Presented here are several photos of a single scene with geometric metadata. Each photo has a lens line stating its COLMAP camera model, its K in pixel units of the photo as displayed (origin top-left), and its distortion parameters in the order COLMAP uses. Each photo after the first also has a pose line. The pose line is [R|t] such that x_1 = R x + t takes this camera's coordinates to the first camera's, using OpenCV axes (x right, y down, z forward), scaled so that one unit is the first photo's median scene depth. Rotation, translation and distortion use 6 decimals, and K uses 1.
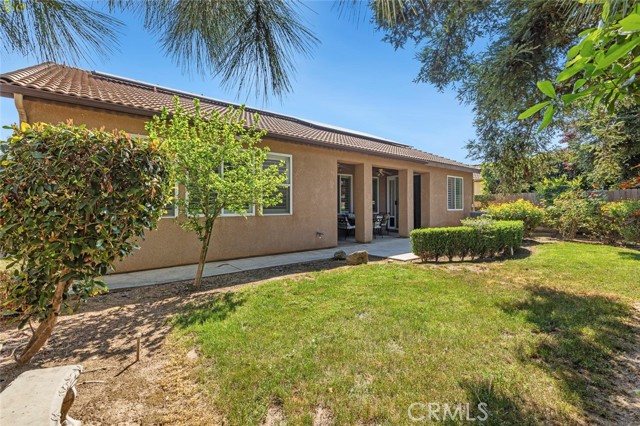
lens RADIAL K [[271.7, 0, 318.9], [0, 271.7, 210.4], [0, 0, 1]] dist [-0.000679, -0.000211]
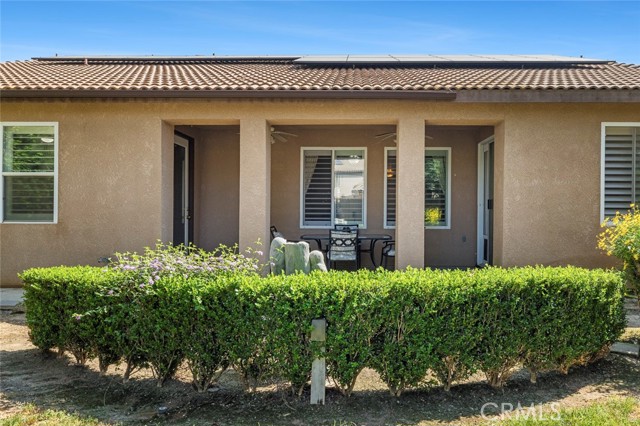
lens RADIAL K [[410.2, 0, 320.0], [0, 410.2, 213.0], [0, 0, 1]] dist [-0.001735, -0.000447]
pose [[0.778781, 0.008998, -0.627231, 0.690305], [-0.021066, 0.999708, -0.011815, -0.007216], [0.626942, 0.022415, 0.778744, 0.520106]]
